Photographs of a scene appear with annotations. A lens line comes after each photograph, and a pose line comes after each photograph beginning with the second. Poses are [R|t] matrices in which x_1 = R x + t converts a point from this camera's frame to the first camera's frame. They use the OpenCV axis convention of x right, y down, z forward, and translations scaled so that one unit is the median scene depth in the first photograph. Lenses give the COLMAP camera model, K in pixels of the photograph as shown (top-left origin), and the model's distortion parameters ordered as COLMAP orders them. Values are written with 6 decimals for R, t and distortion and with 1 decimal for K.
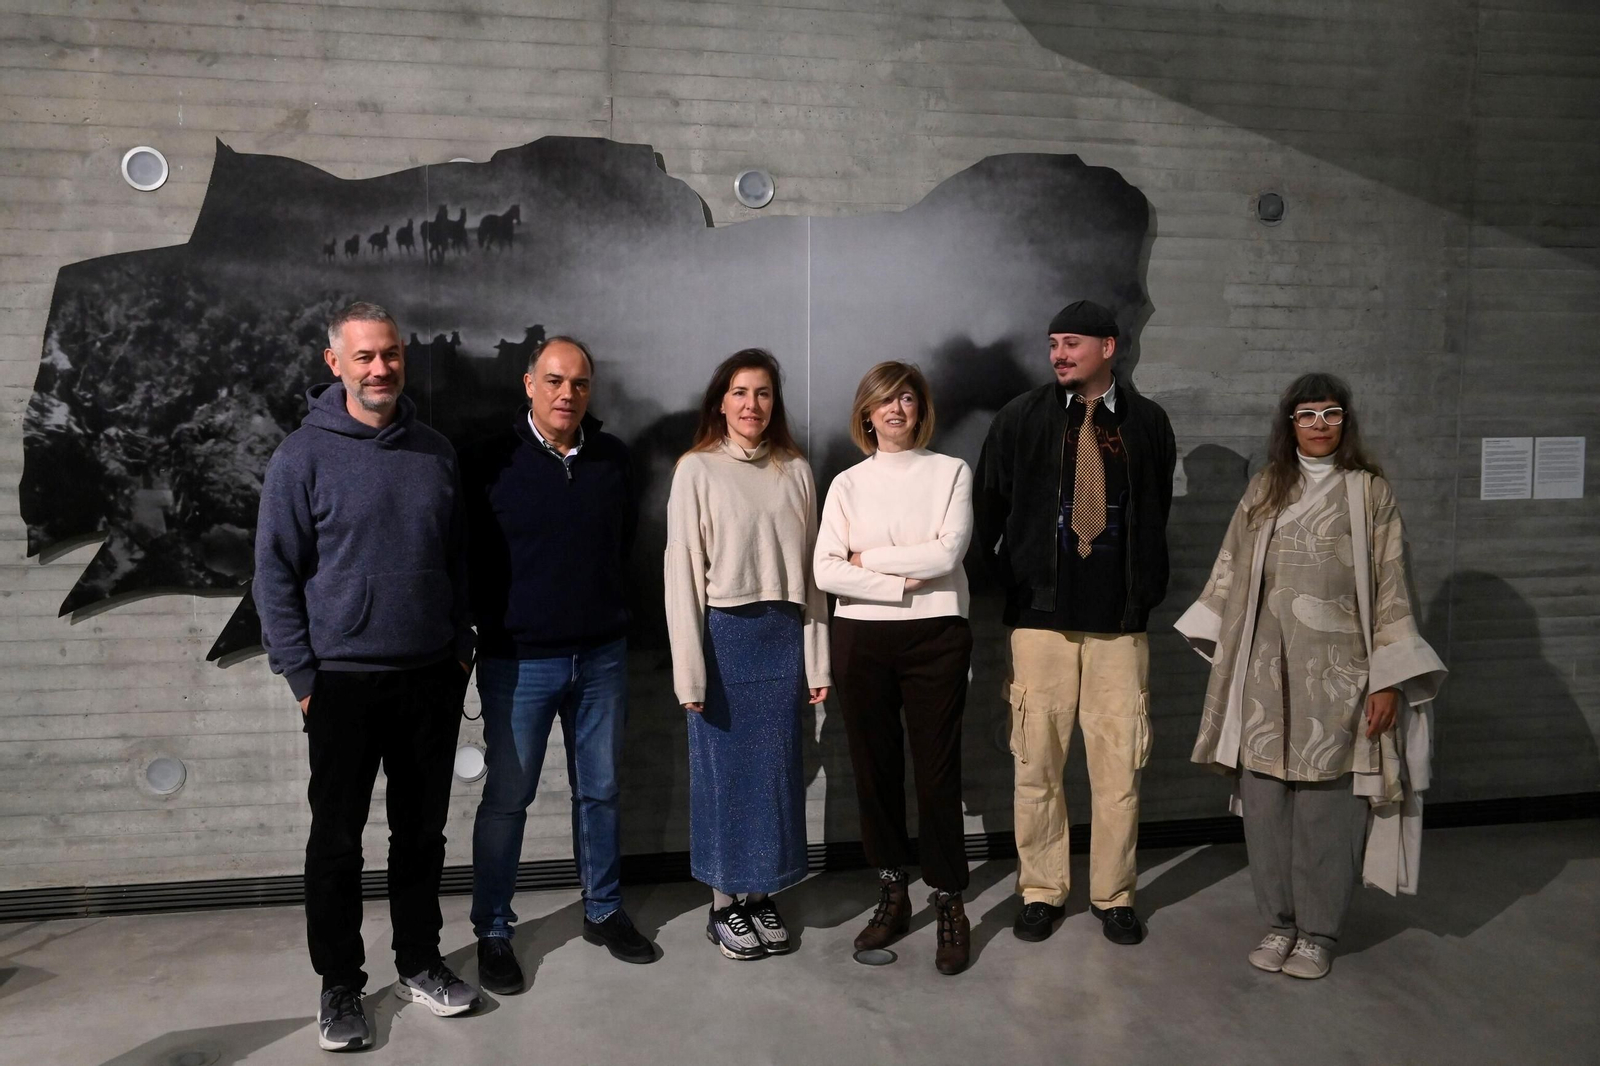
lens RADIAL K [[1491.1, 0, 800.0], [0, 1491.1, 533.0], [0, 0, 1]] dist [-0.085107, 0.126024]
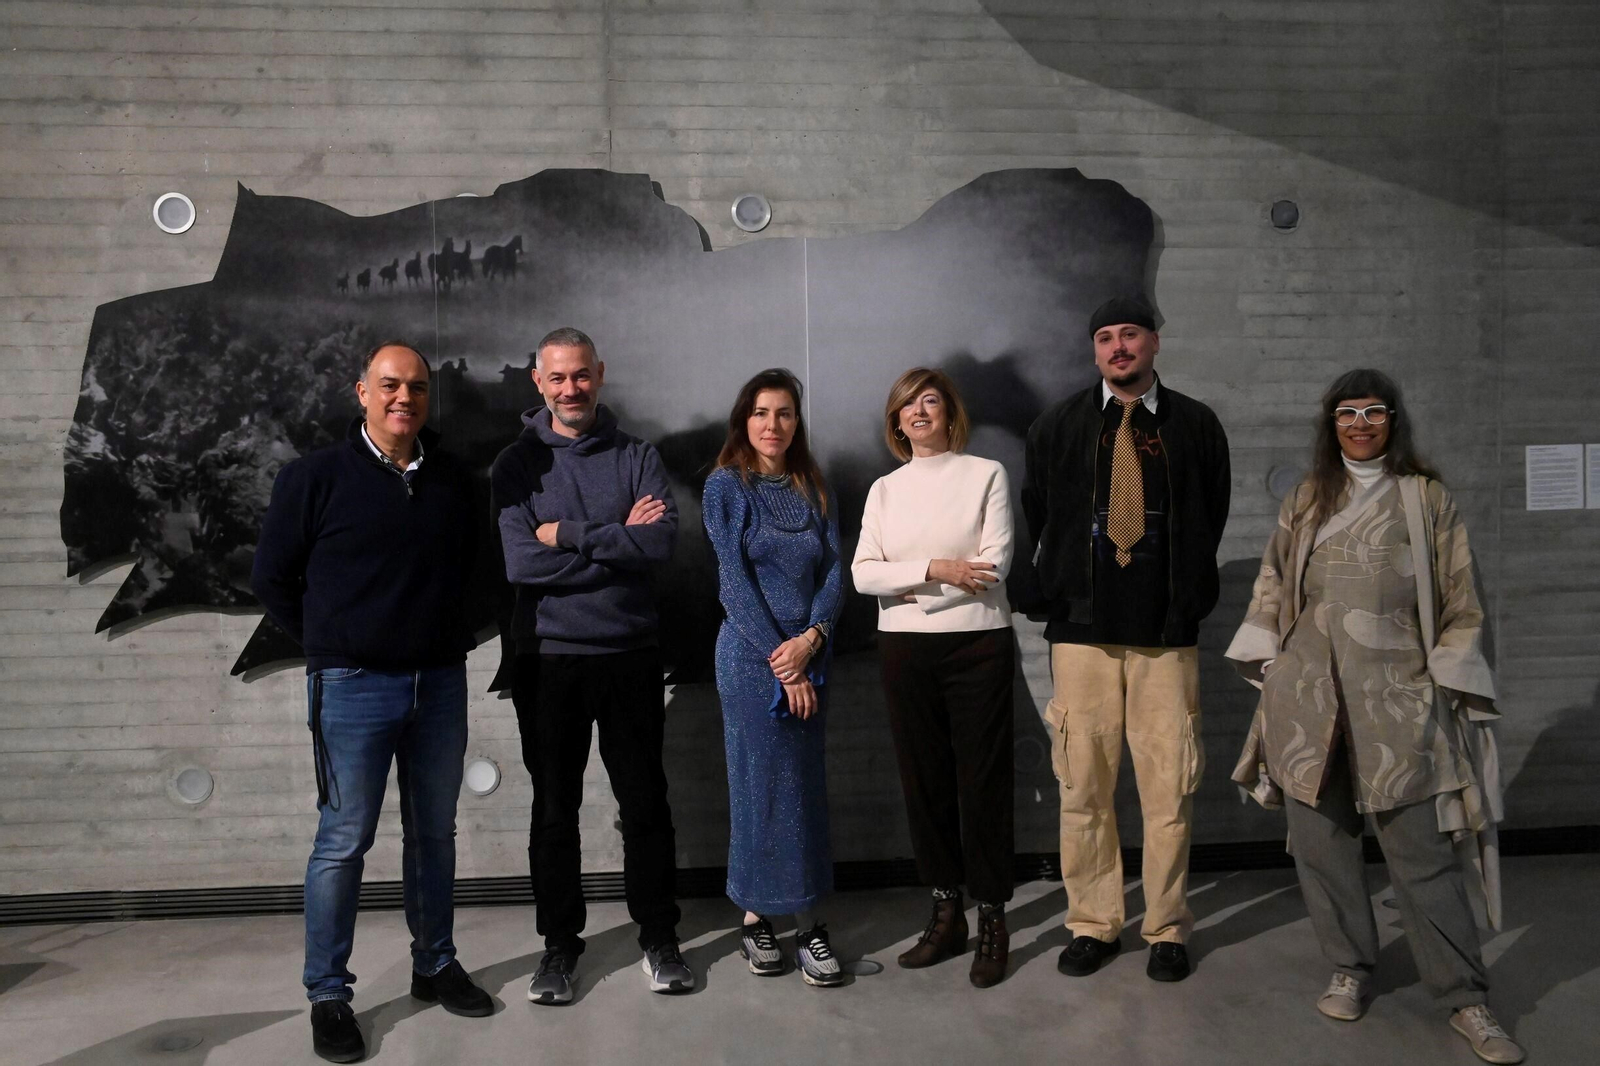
lens RADIAL K [[1491.1, 0, 800.0], [0, 1491.1, 533.0], [0, 0, 1]] dist [-0.085107, 0.126024]
pose [[0.993661, -0.015688, -0.111322, 0.118952], [0.010616, 0.998884, -0.046011, 0.037848], [0.111920, 0.044538, 0.992719, -0.003465]]
